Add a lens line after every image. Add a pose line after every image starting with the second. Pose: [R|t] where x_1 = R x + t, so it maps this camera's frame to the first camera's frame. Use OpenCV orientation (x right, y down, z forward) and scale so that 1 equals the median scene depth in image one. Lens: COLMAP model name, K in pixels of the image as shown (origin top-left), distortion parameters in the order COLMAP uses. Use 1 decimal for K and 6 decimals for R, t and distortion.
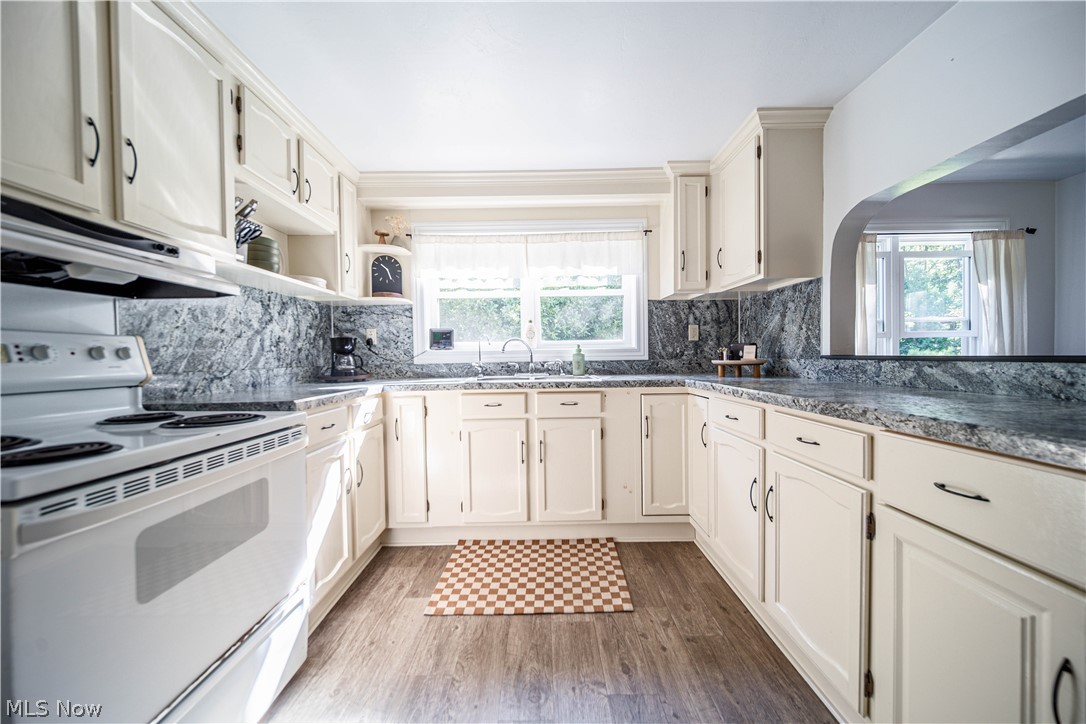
lens RADIAL K [[386.2, 0, 548.6], [0, 386.2, 361.0], [0, 0, 1]] dist [0.000345, -0.000981]
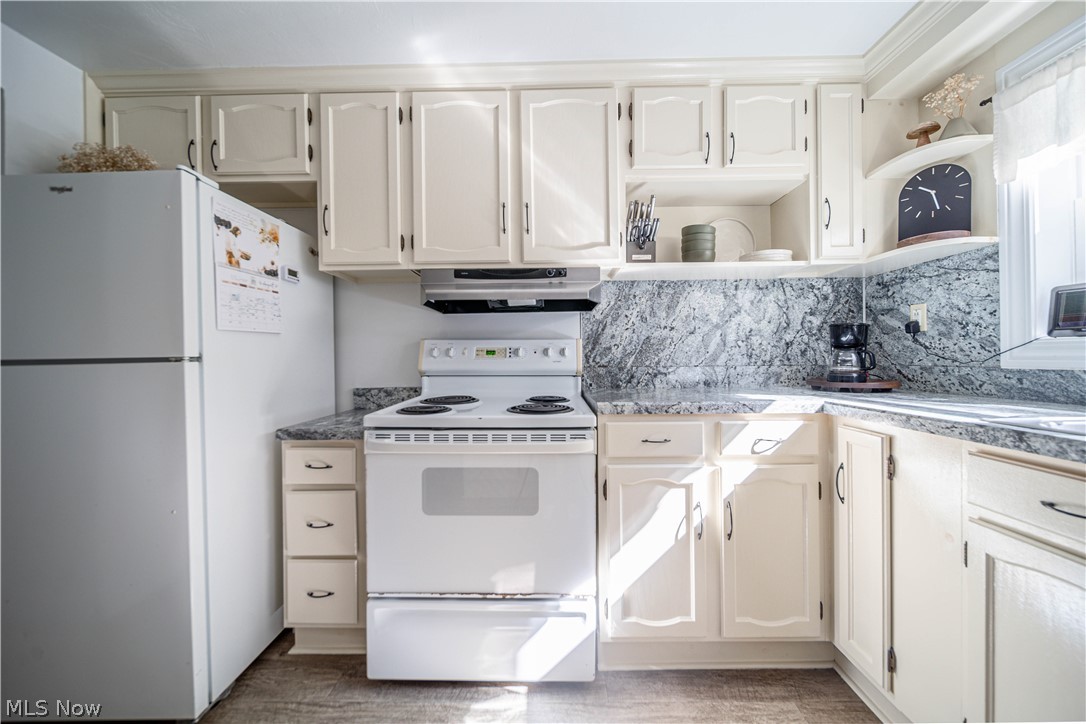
lens RADIAL K [[386.2, 0, 532.9], [0, 386.2, 357.9], [0, 0, 1]] dist [0.000345, -0.000981]
pose [[-0.038421, 0.020113, -0.999059, 0.189897], [-0.004225, 0.999785, 0.020290, -0.016102], [0.999253, 0.005001, -0.038328, 0.580020]]
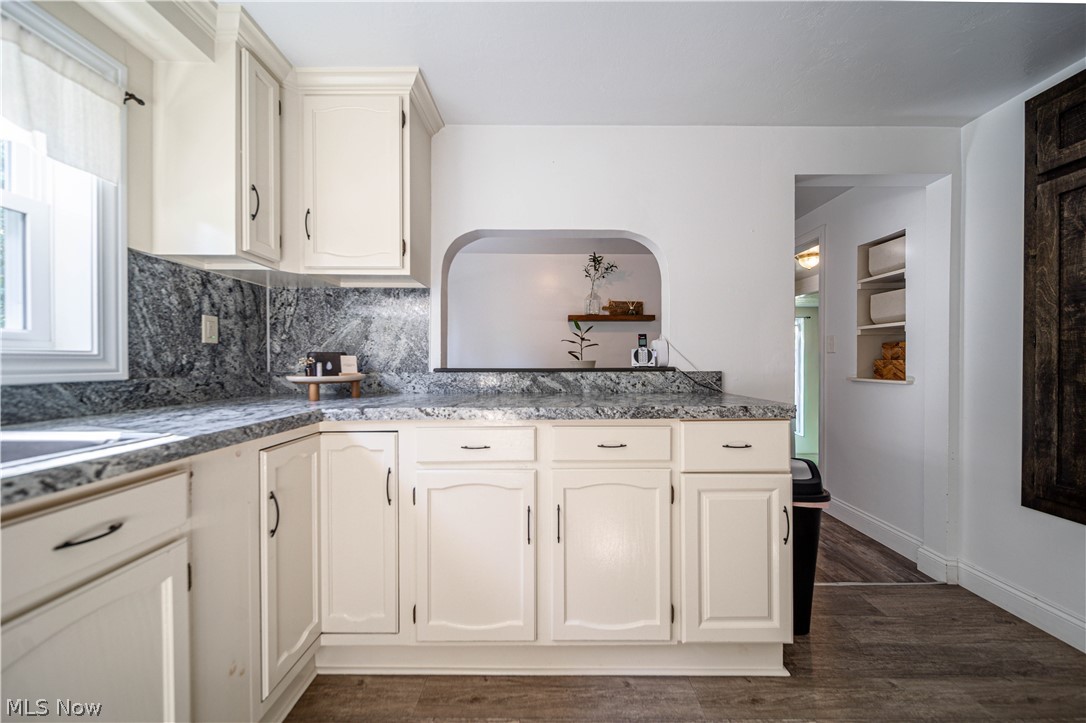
lens RADIAL K [[386.2, 0, 543.5], [0, 386.2, 363.8], [0, 0, 1]] dist [0.000345, -0.000981]
pose [[0.009871, 0.008458, 0.999916, -0.246425], [0.017357, 0.999812, -0.008629, -0.012054], [-0.999801, 0.017440, 0.009722, 0.660062]]
